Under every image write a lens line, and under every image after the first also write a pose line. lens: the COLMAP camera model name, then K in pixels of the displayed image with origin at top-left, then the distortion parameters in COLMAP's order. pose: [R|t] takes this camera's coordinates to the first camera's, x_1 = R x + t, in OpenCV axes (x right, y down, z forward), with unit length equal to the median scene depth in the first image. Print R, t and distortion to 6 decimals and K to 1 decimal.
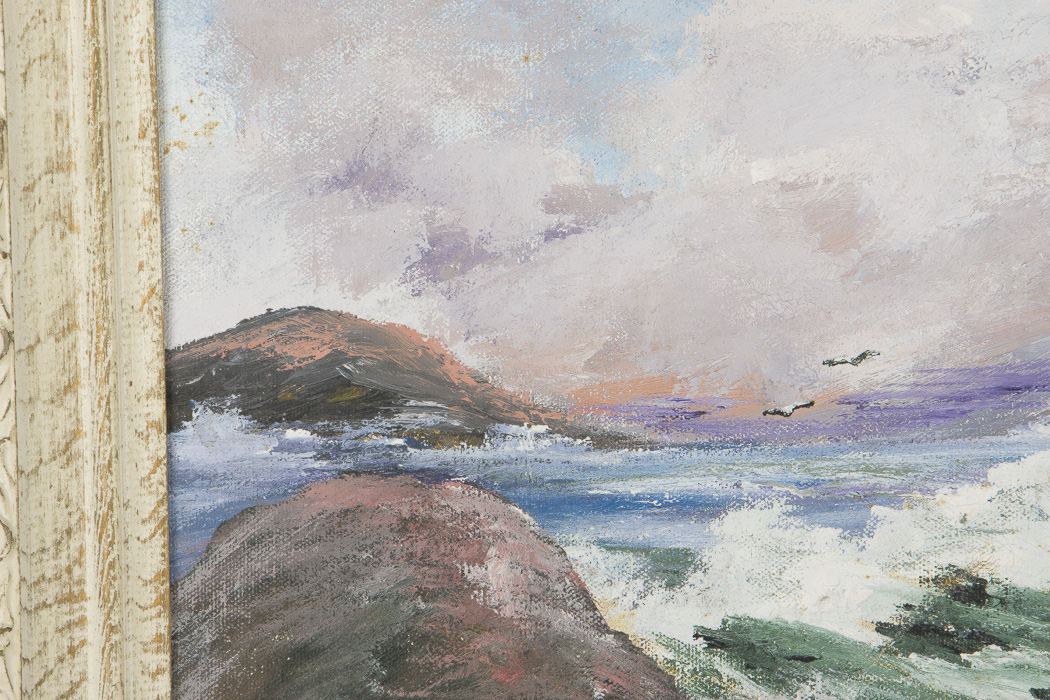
lens RADIAL K [[6732.4, 0, 523.2], [0, 6732.4, 426.7], [0, 0, 1]] dist [1.558754, 0.000000]
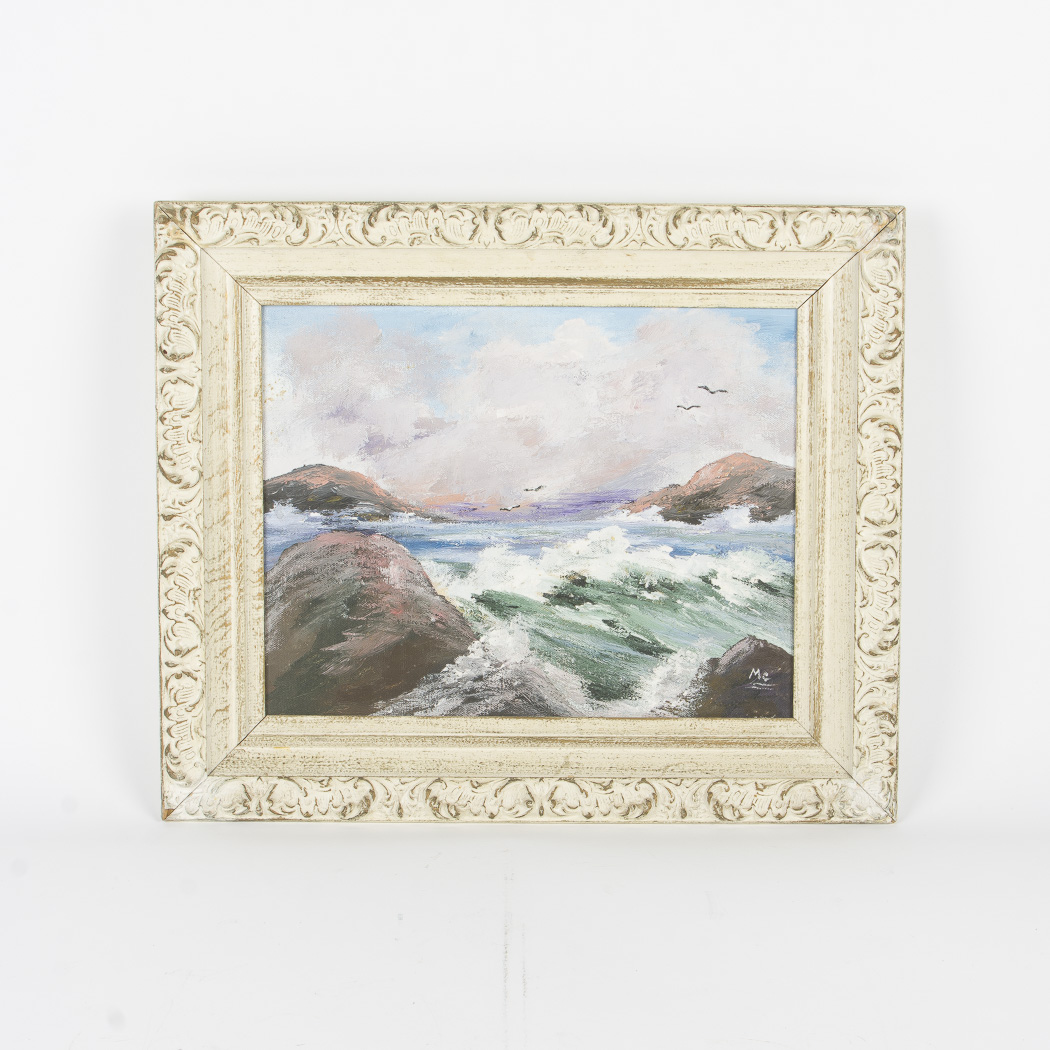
lens RADIAL K [[1945.3, 0, 523.0], [0, 1945.3, 620.2], [0, 0, 1]] dist [0.061290, 0.000000]
pose [[0.998197, 0.014870, 0.058144, 0.002451], [-0.017859, 0.998528, 0.051219, 0.001863], [-0.057297, -0.052165, 0.996993, 0.269044]]
